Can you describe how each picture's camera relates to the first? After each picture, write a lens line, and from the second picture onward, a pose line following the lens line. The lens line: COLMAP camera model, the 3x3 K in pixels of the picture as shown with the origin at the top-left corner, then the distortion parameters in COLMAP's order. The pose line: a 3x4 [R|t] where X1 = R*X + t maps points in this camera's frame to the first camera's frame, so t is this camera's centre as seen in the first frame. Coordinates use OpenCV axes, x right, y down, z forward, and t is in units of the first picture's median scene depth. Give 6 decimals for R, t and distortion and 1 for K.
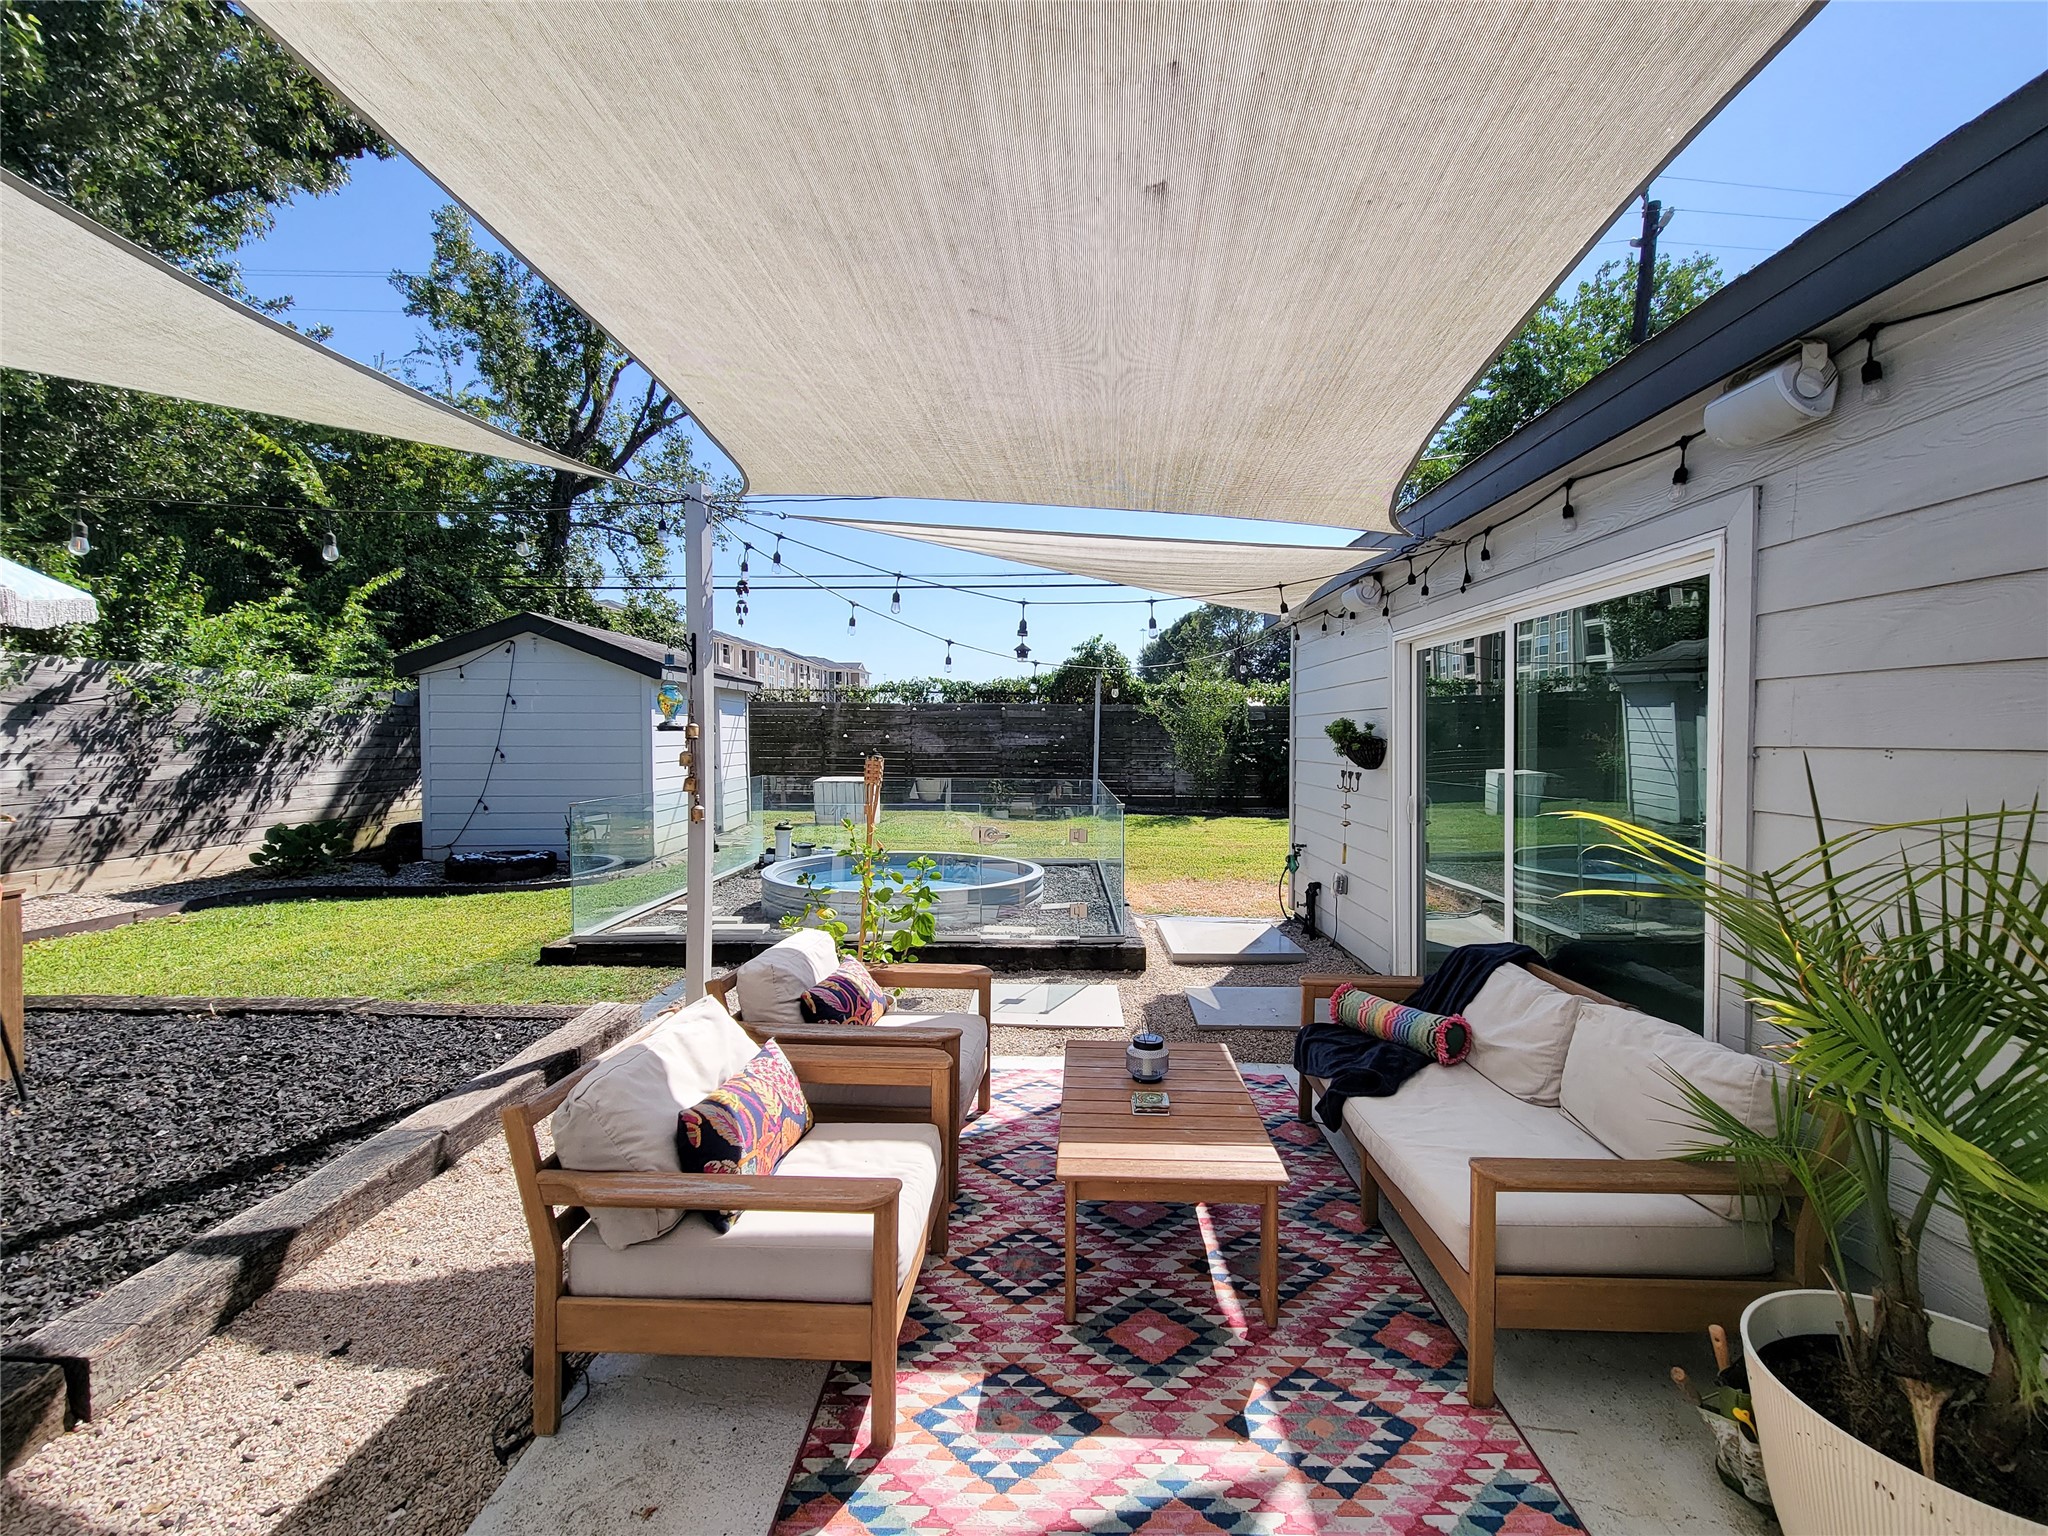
lens RADIAL K [[845.5, 0, 1035.2], [0, 845.5, 755.1], [0, 0, 1]] dist [0.002488, -0.003393]
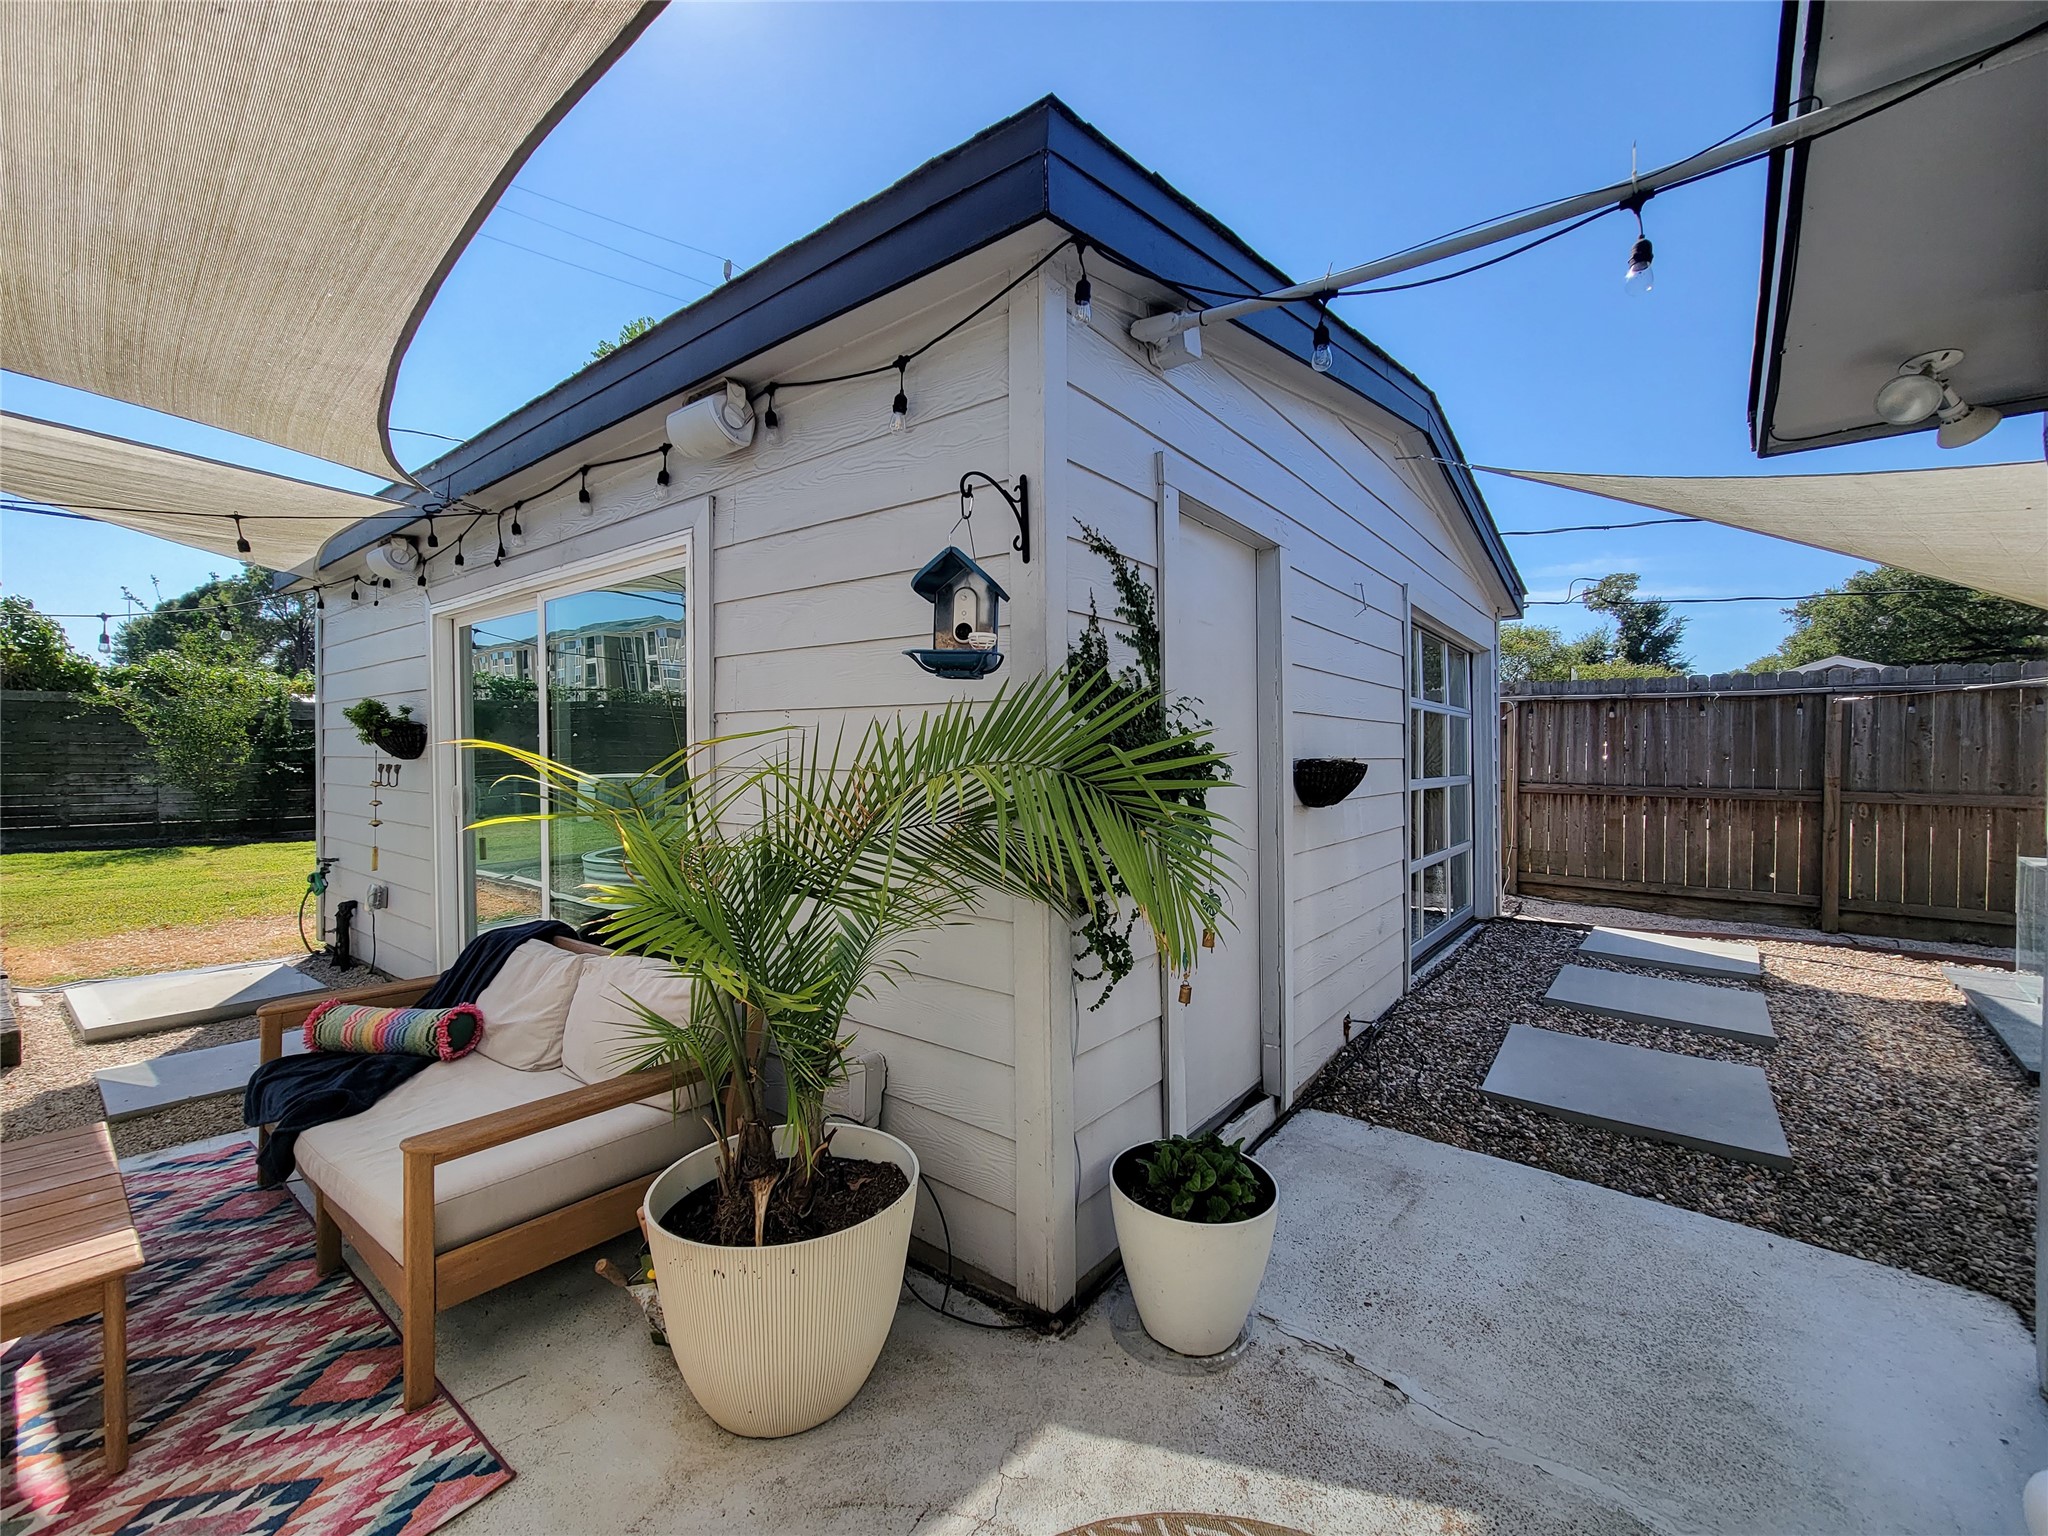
lens RADIAL K [[845.5, 0, 1025.2], [0, 845.5, 763.7], [0, 0, 1]] dist [0.002488, -0.003393]
pose [[0.605610, -0.015653, 0.795608, 0.138324], [0.026168, 0.999658, -0.000252, 0.060843], [-0.795331, 0.020972, 0.605812, -0.059648]]
